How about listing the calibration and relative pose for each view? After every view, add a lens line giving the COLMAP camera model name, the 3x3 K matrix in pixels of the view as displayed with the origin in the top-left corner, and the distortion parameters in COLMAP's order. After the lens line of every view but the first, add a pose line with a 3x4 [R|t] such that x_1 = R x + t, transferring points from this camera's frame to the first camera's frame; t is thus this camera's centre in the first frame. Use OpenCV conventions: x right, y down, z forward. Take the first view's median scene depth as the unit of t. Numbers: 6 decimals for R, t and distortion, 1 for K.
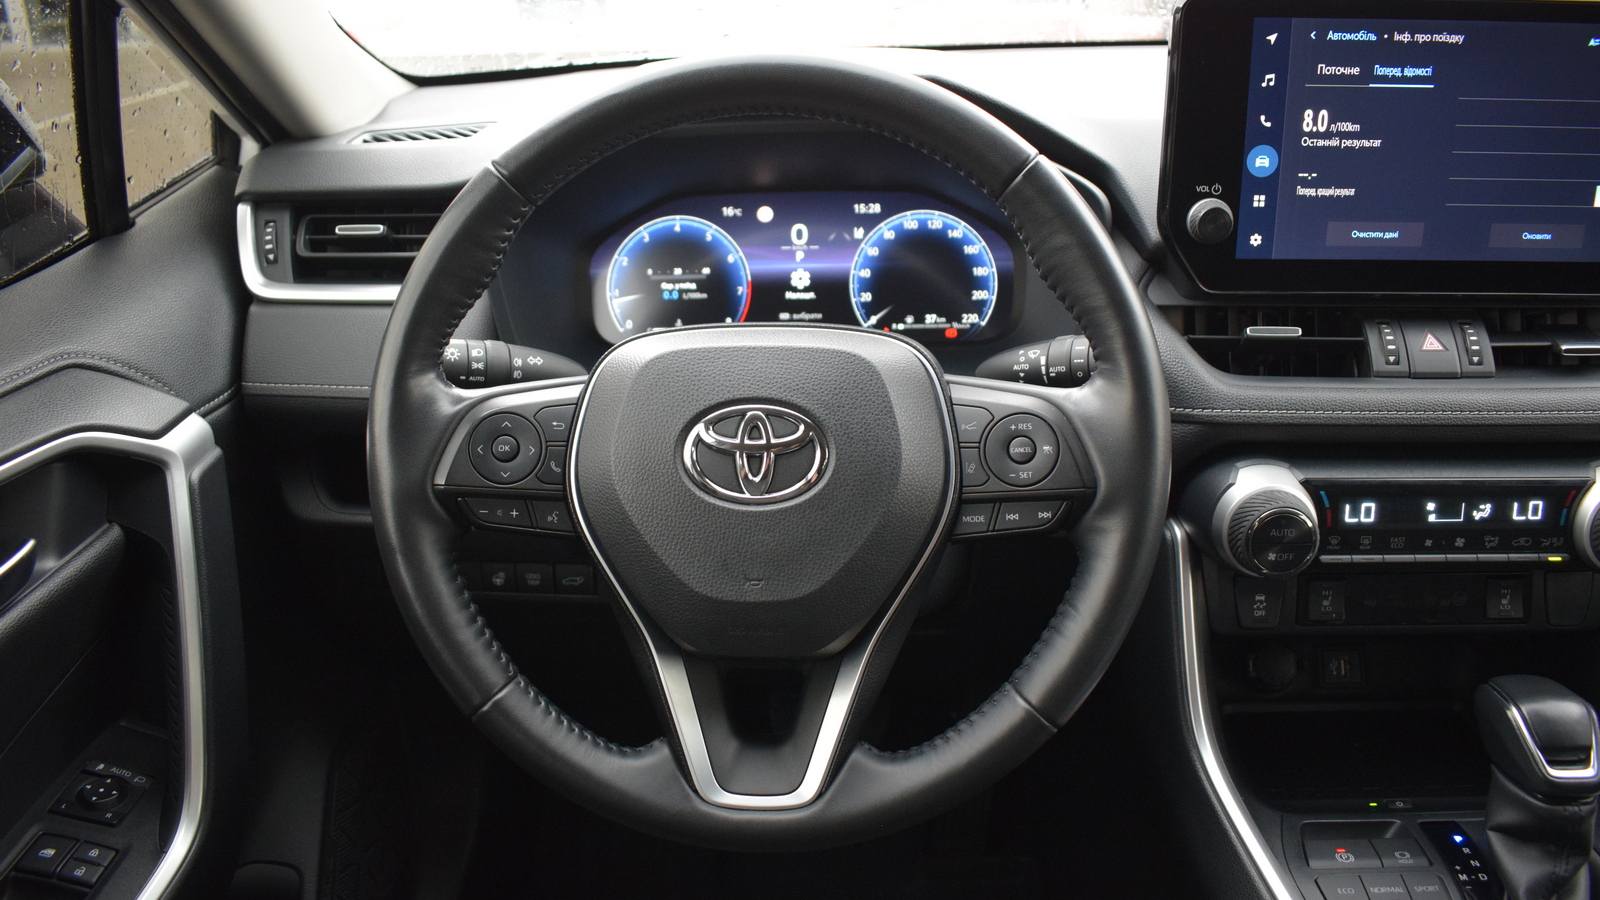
lens RADIAL K [[1248.6, 0, 804.3], [0, 1248.6, 449.4], [0, 0, 1]] dist [-0.098239, 0.018227]
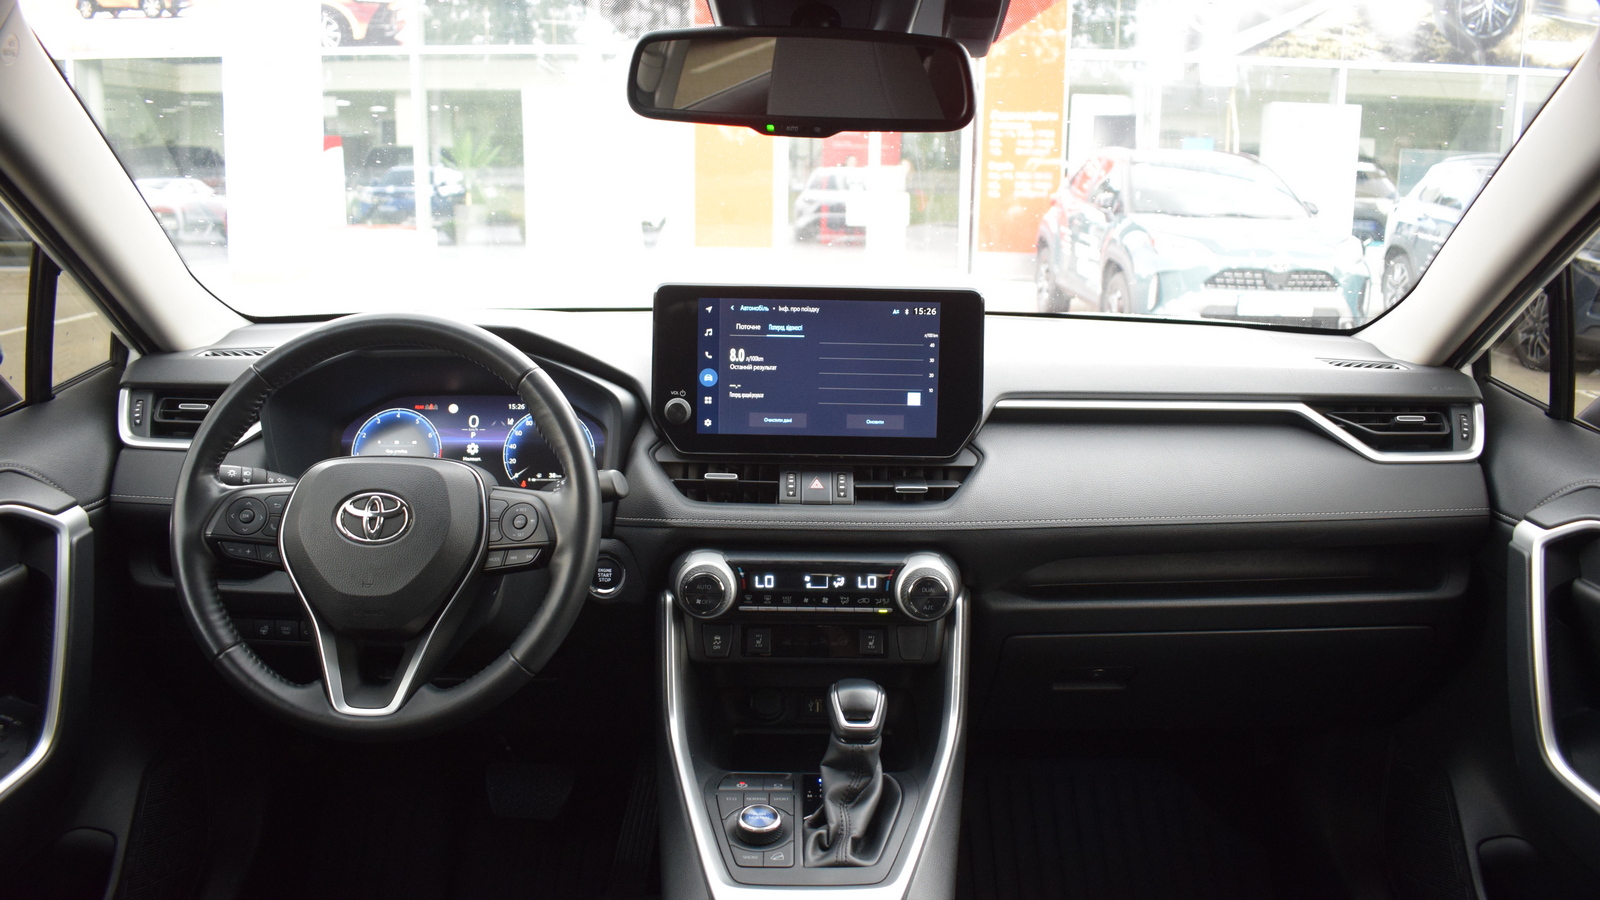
lens RADIAL K [[1249.5, 0, 804.3], [0, 1249.5, 449.5], [0, 0, 1]] dist [-0.097887, 0.018062]
pose [[0.997733, 0.026144, 0.062007, 0.332111], [-0.013529, 0.980562, -0.195744, 0.174603], [-0.065919, 0.194461, 0.978693, -0.601838]]
